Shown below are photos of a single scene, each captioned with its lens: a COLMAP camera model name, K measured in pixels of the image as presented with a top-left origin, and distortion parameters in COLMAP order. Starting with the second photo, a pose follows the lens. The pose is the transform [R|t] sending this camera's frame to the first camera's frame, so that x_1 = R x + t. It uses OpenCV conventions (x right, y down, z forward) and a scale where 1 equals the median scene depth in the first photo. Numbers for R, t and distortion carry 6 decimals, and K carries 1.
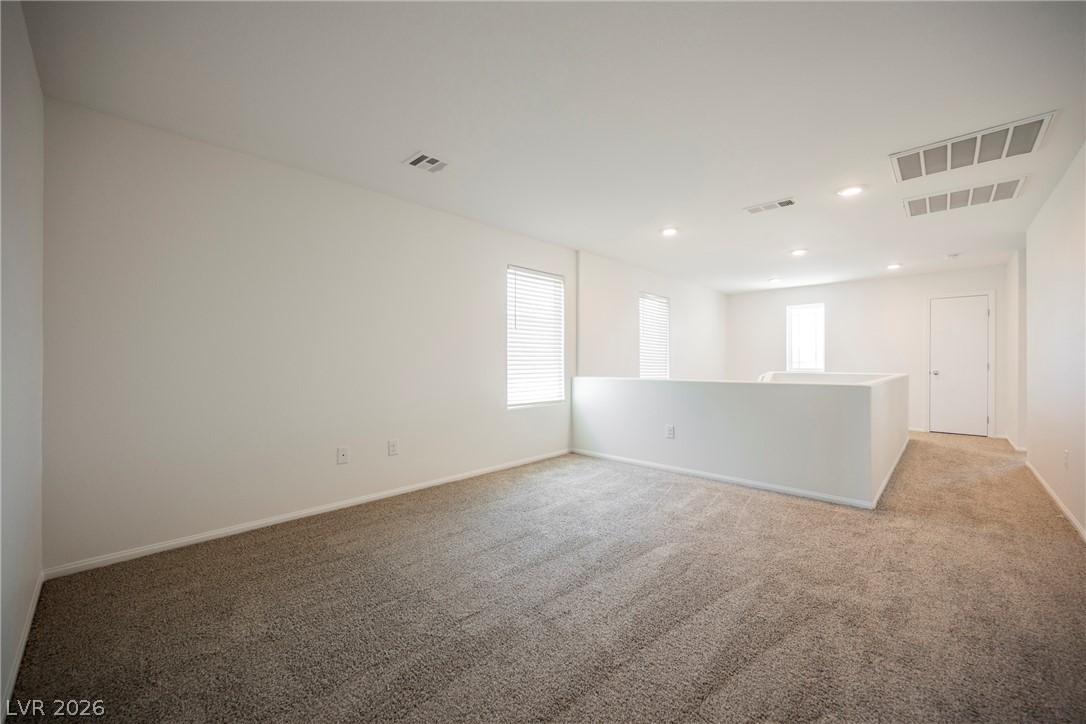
lens RADIAL K [[423.2, 0, 545.2], [0, 423.2, 361.2], [0, 0, 1]] dist [-0.001232, -0.000447]
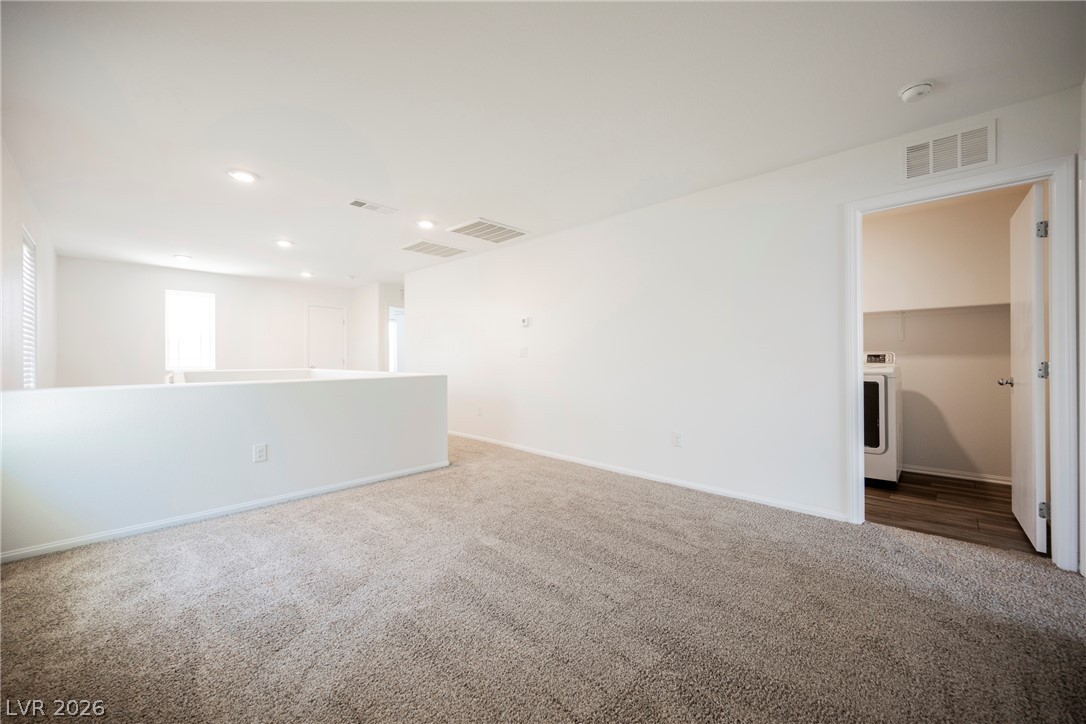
lens RADIAL K [[423.2, 0, 545.3], [0, 423.2, 359.8], [0, 0, 1]] dist [-0.001232, -0.000447]
pose [[-0.003541, -0.003936, 0.999986, -0.523808], [-0.000033, 0.999992, 0.003936, 0.002862], [-0.999994, -0.000019, -0.003542, 0.608466]]
